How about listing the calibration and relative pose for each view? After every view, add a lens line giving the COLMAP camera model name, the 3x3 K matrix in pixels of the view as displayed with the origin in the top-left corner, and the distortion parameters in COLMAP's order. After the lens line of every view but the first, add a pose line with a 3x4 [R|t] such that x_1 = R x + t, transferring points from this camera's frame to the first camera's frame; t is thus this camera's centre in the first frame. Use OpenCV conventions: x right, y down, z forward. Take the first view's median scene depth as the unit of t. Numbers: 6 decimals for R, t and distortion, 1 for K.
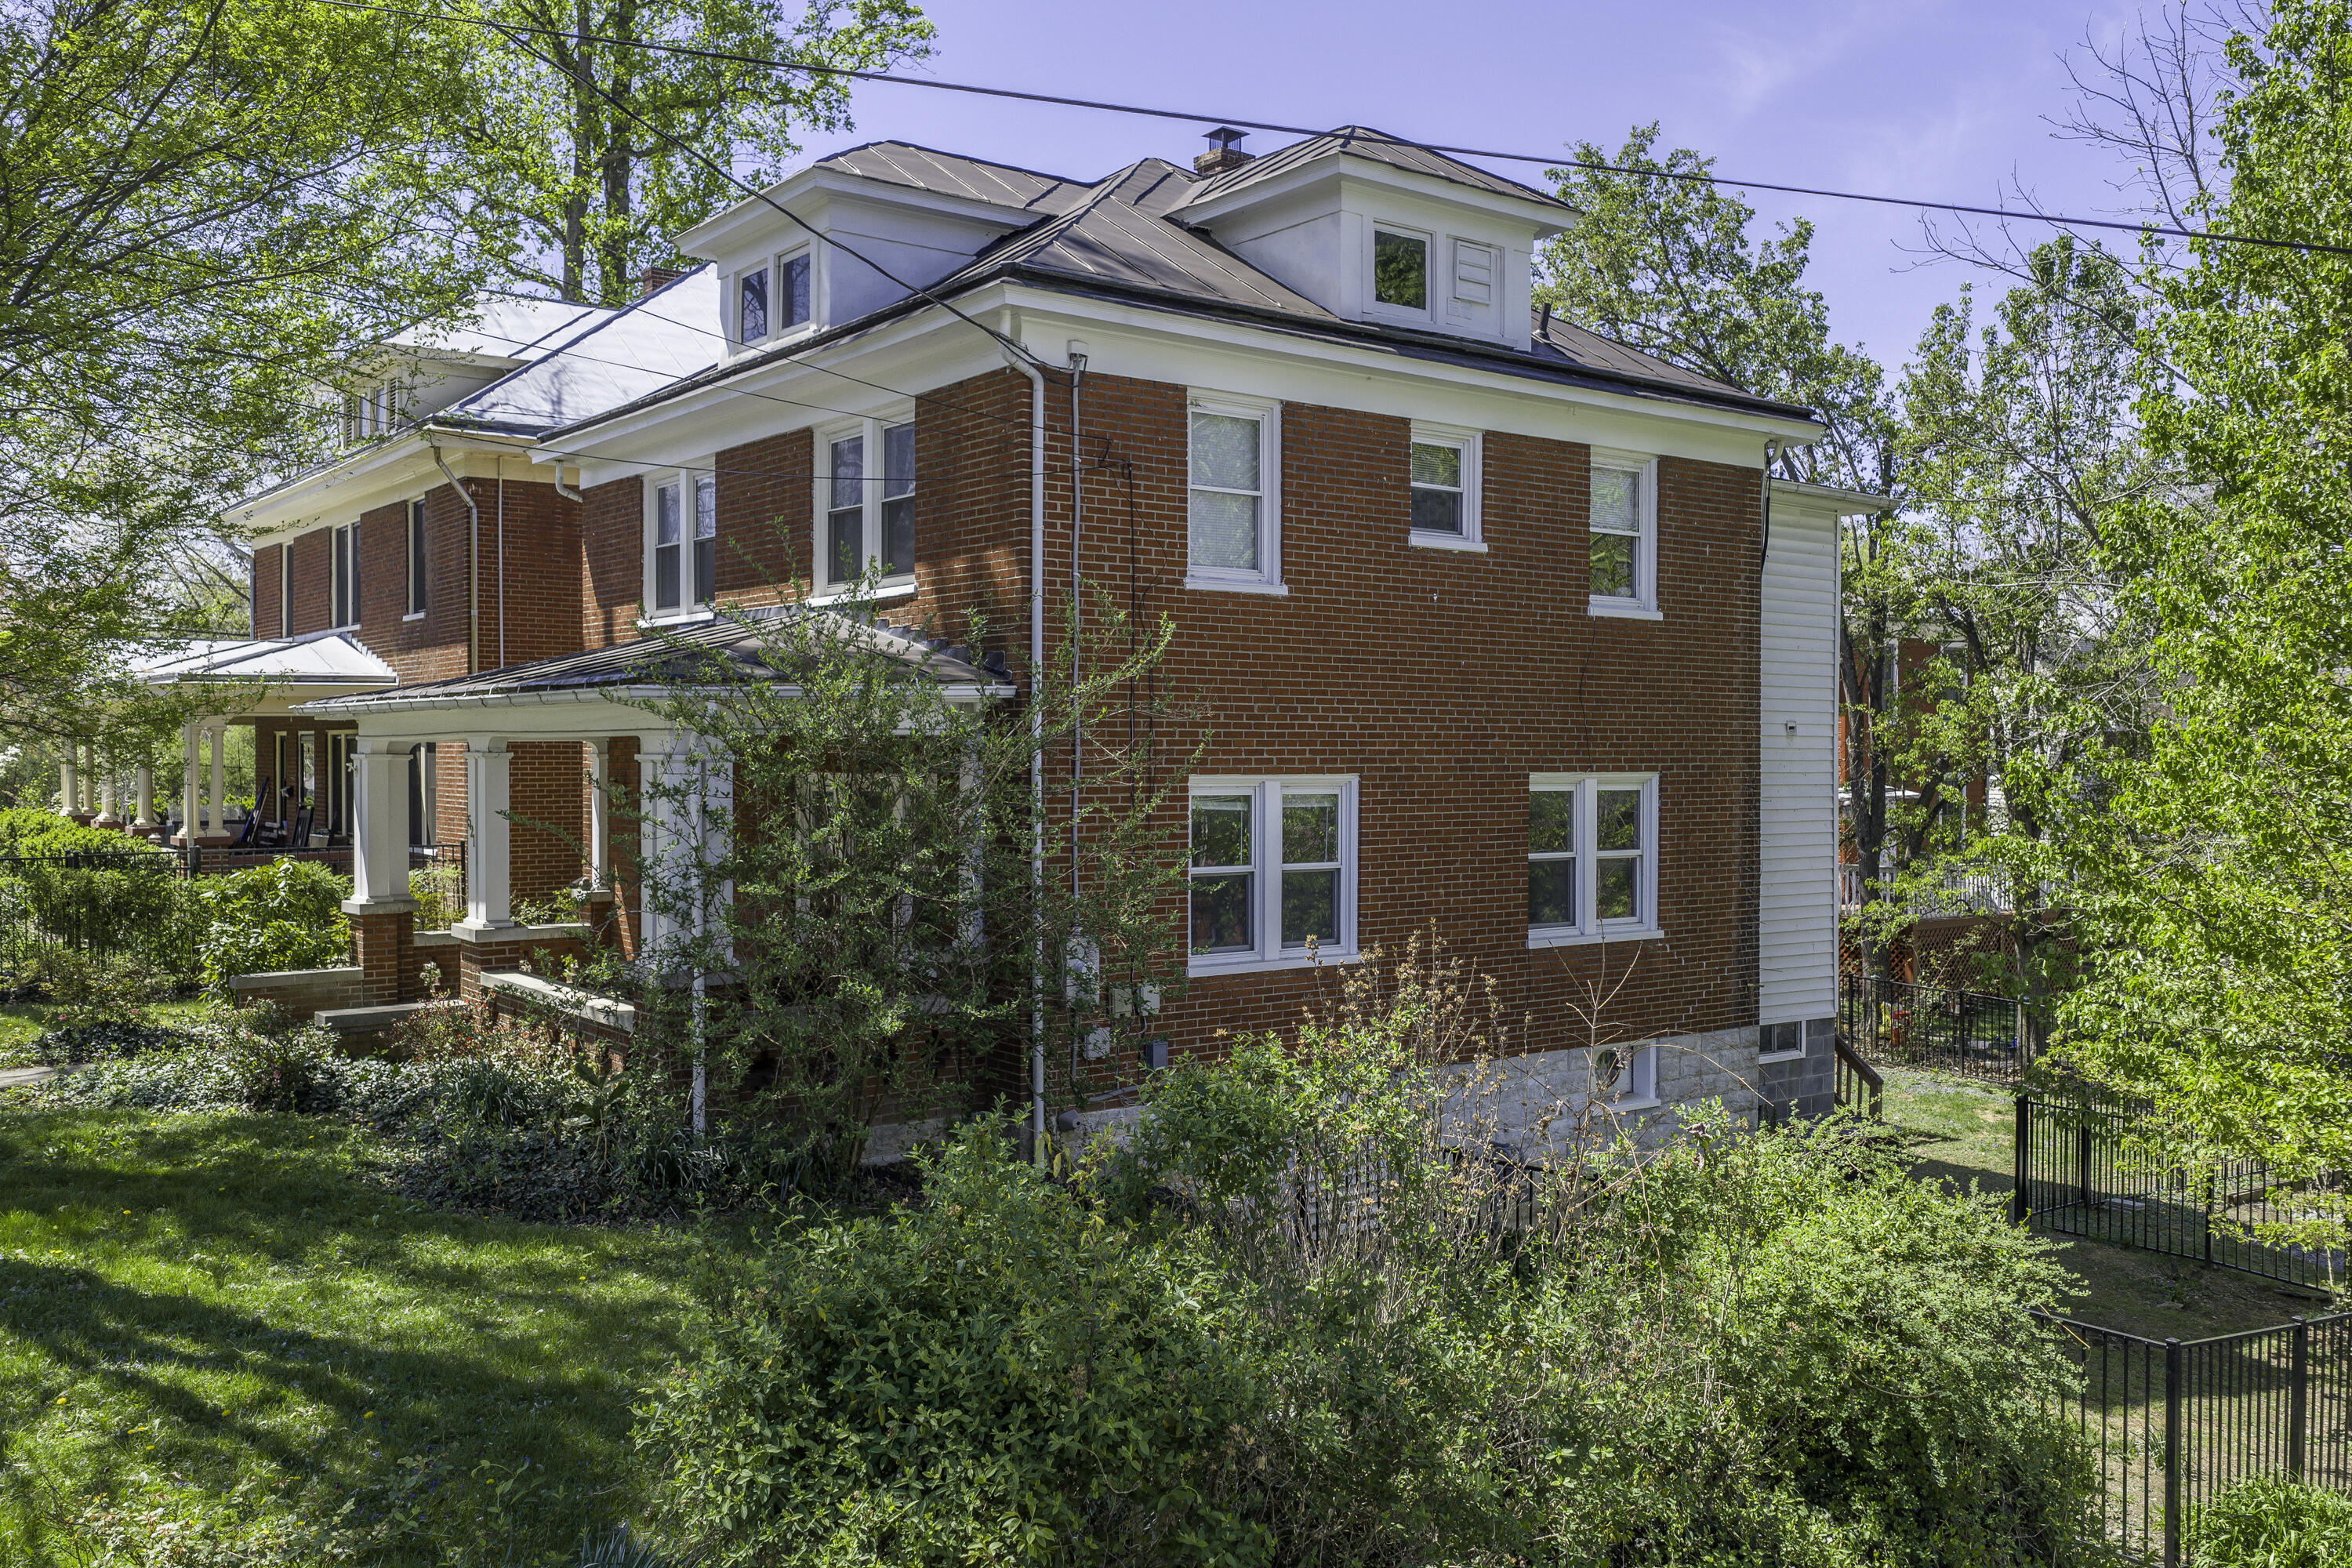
lens RADIAL K [[1916.5, 0, 1224.7], [0, 1916.5, 811.6], [0, 0, 1]] dist [0.001587, -0.011848]
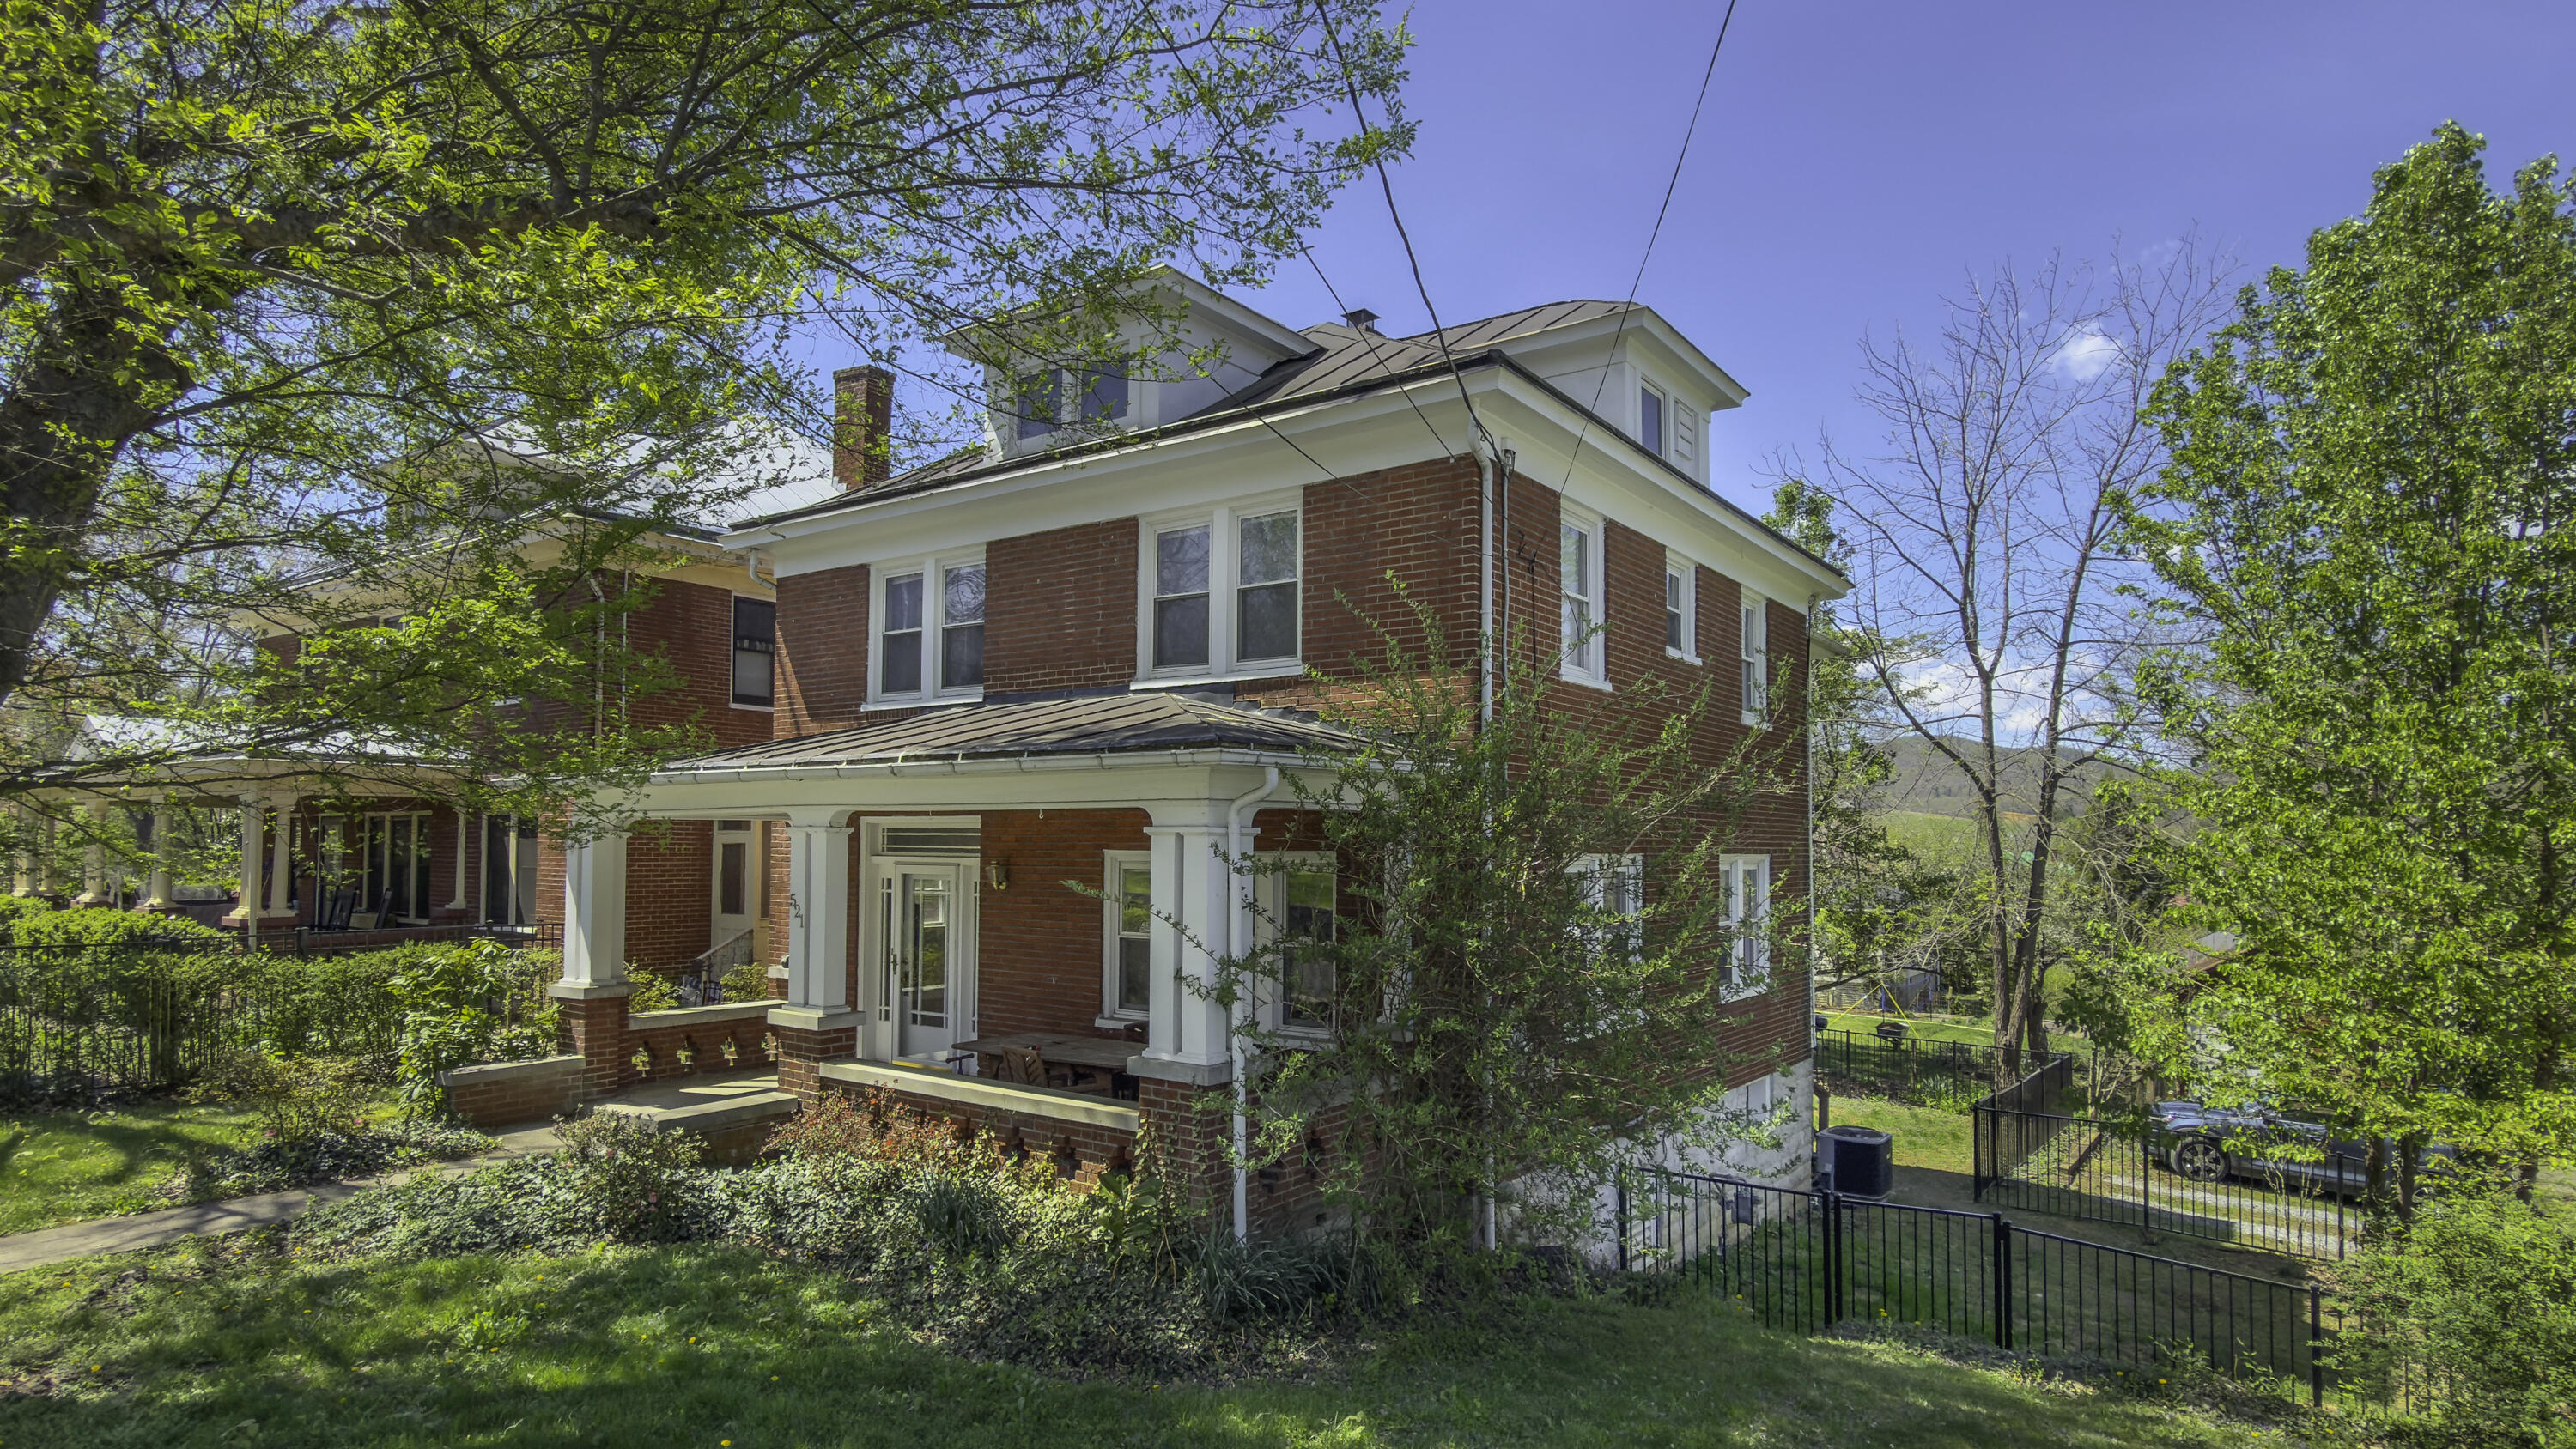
lens RADIAL K [[1365.6, 0, 1340.8], [0, 1365.6, 830.4], [0, 0, 1]] dist [-0.006901, 0.000166]
pose [[0.958706, 0.008749, 0.284263, -0.322817], [0.003313, 0.999115, -0.041924, -0.000440], [-0.284378, 0.041134, 0.957829, 0.276749]]
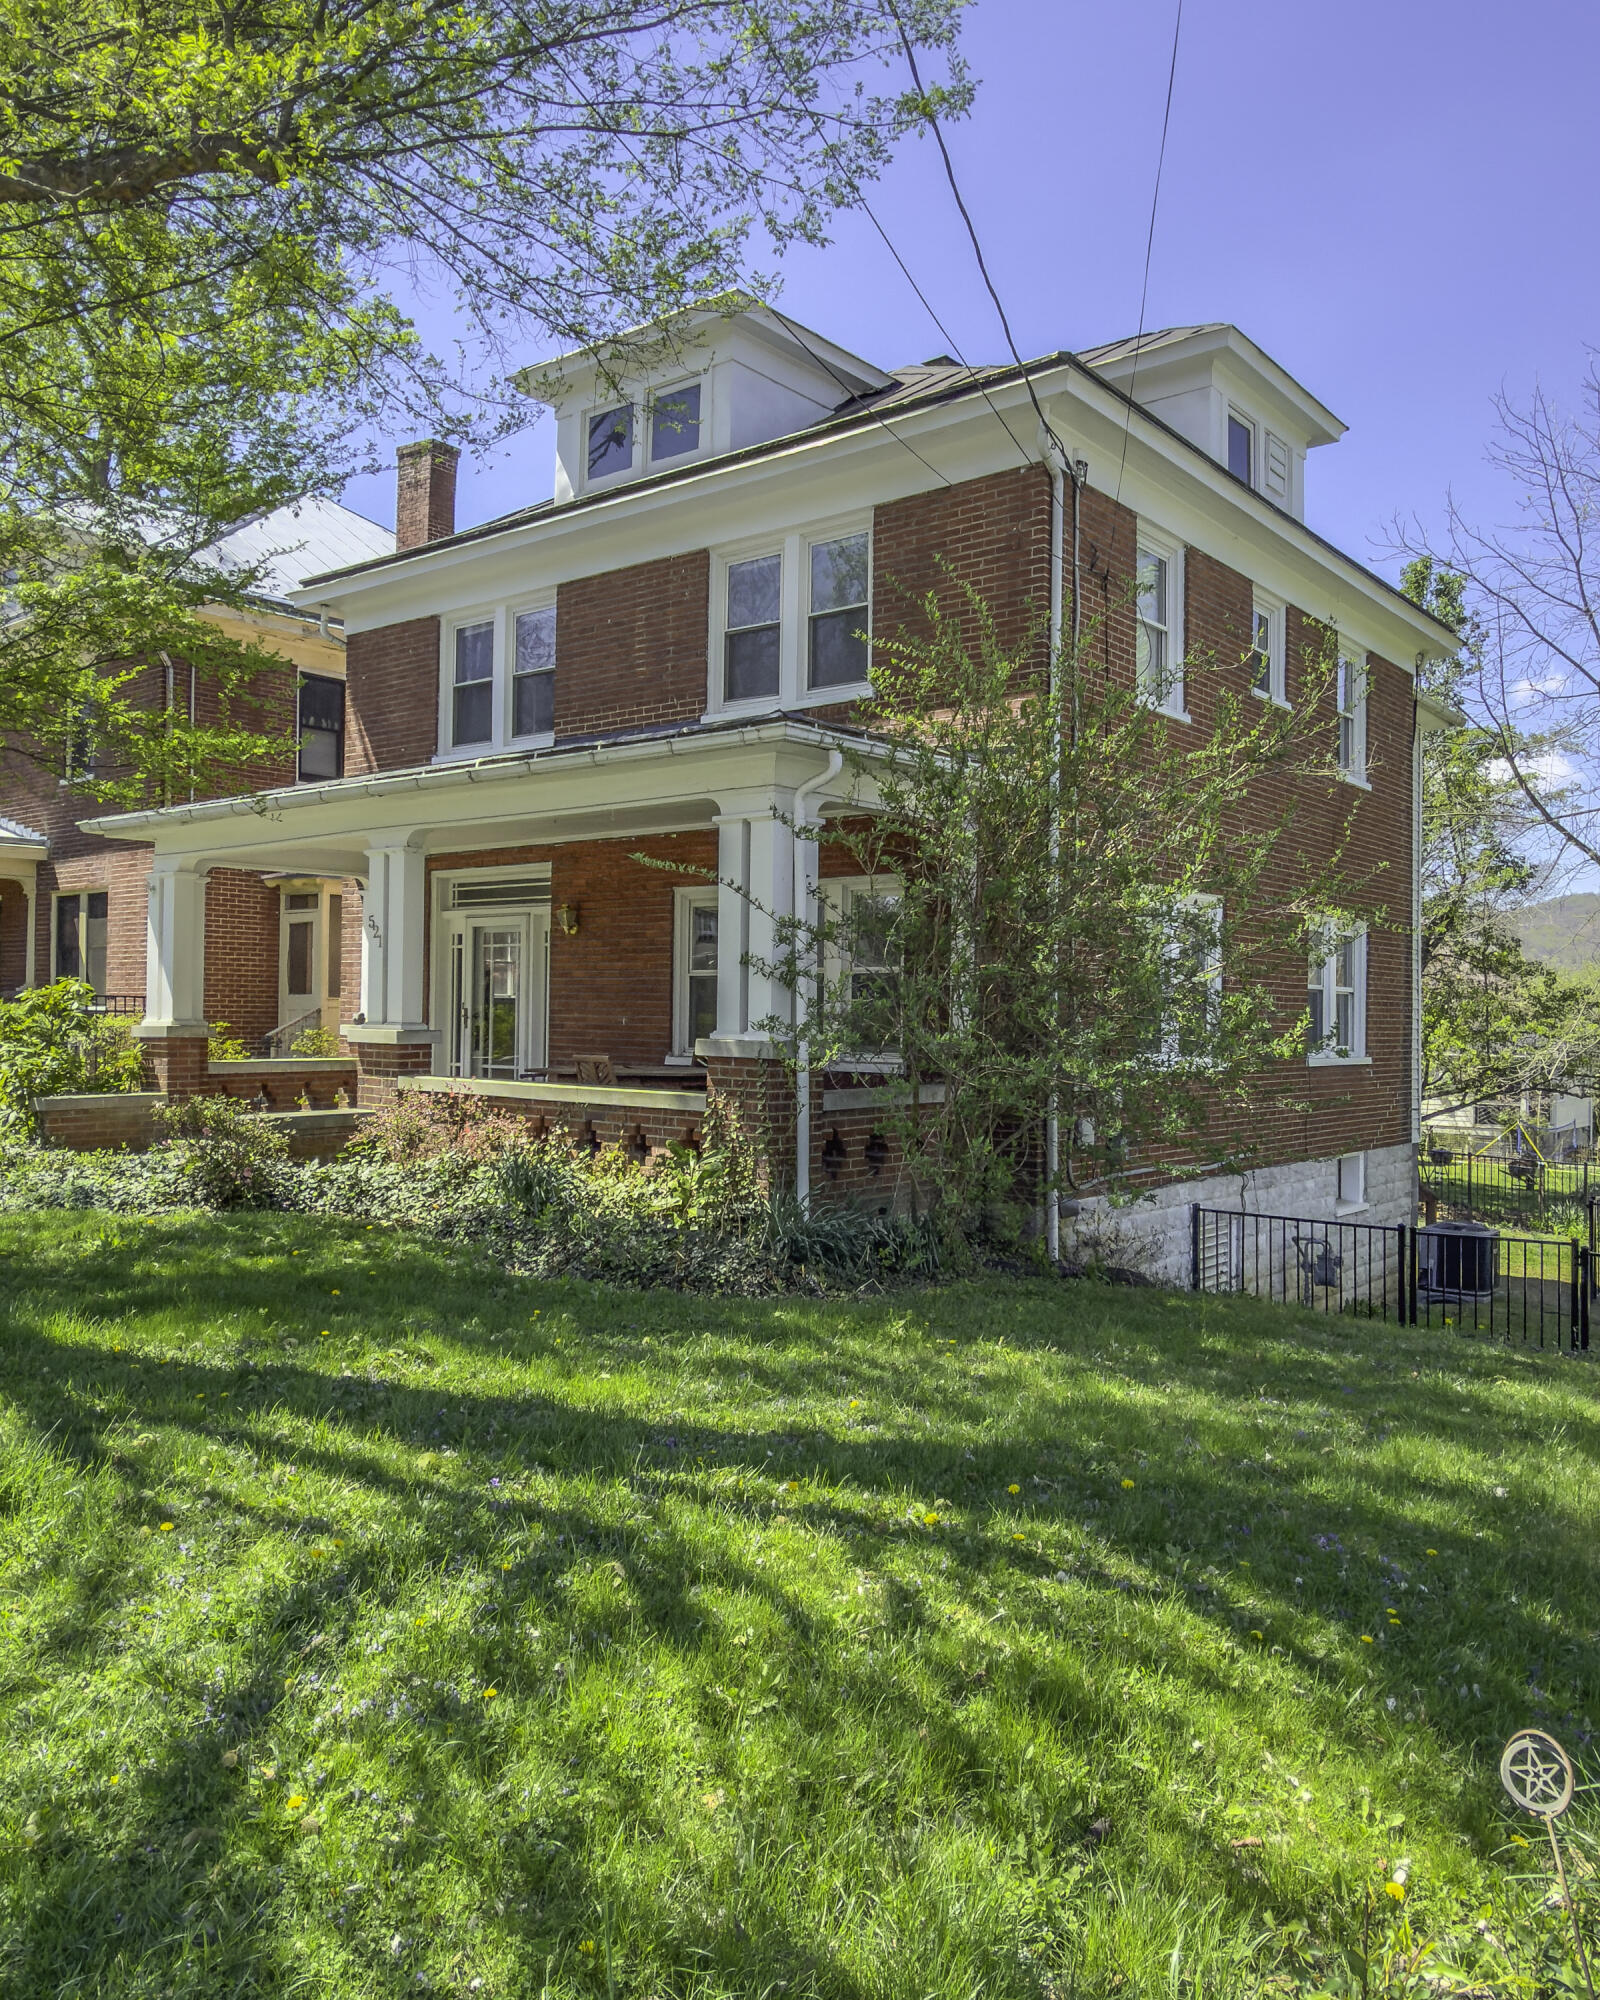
lens RADIAL K [[1492.9, 0, 835.0], [0, 1492.9, 1020.0], [0, 0, 1]] dist [-0.002761, 0.014960]
pose [[0.974853, 0.008866, 0.222673, -0.329743], [-0.004015, 0.999745, -0.022226, 0.069273], [-0.222813, 0.020773, 0.974640, 0.216974]]
